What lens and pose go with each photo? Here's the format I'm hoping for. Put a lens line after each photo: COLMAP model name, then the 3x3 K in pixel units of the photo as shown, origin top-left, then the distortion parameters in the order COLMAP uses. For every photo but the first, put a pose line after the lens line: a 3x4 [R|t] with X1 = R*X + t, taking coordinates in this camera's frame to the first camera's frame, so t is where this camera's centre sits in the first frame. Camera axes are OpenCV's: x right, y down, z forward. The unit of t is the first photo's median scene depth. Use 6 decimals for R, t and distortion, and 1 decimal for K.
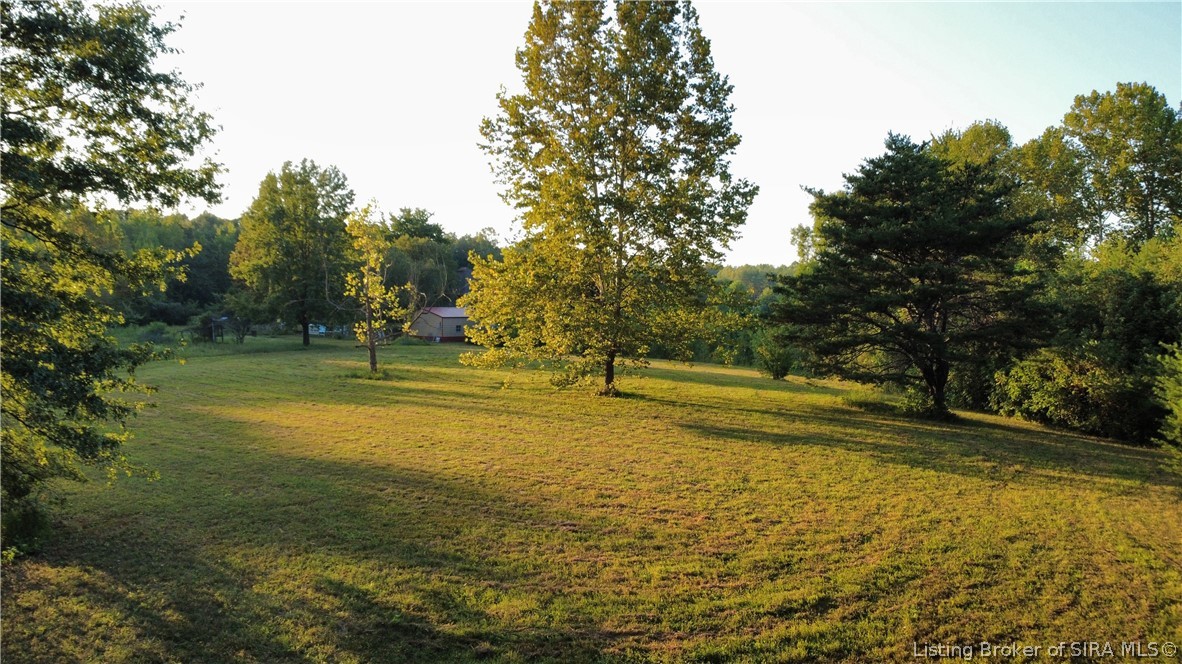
lens RADIAL K [[912.3, 0, 591.0], [0, 912.3, 332.0], [0, 0, 1]] dist [0.005903, 0.001640]
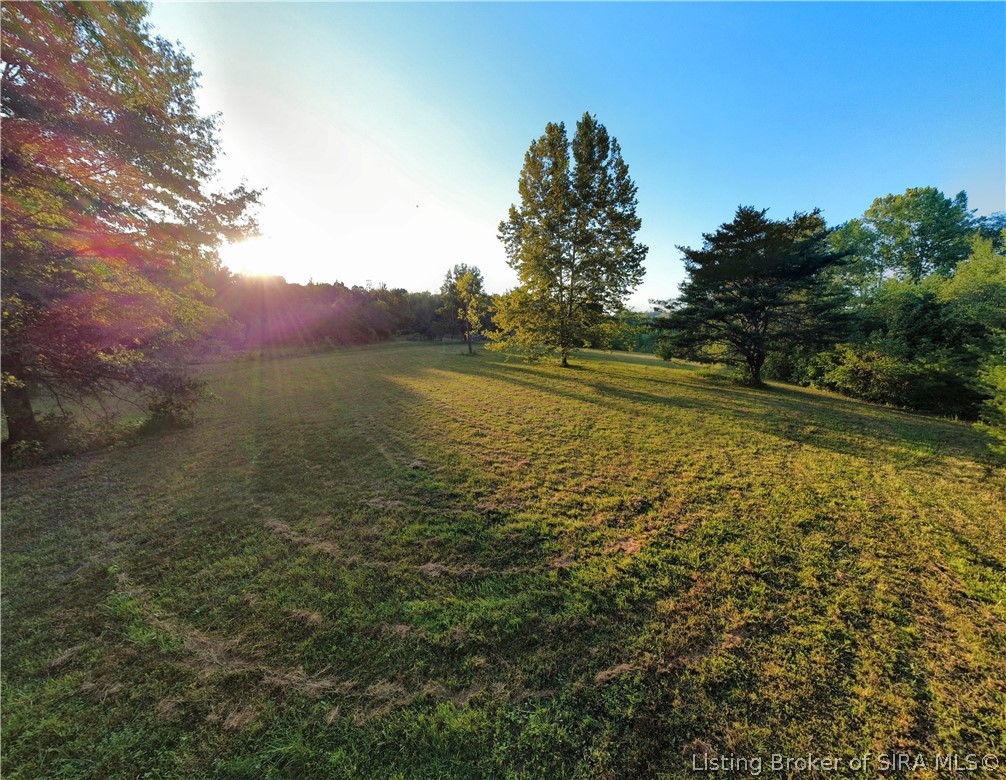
lens RADIAL K [[342.9, 0, 503.0], [0, 342.9, 390.0], [0, 0, 1]] dist [0.002963, 0.000129]
pose [[0.958949, 0.048513, -0.279398, 0.110859], [-0.007339, 0.989174, 0.146564, 0.012945], [0.283483, -0.138497, 0.948923, 0.261814]]
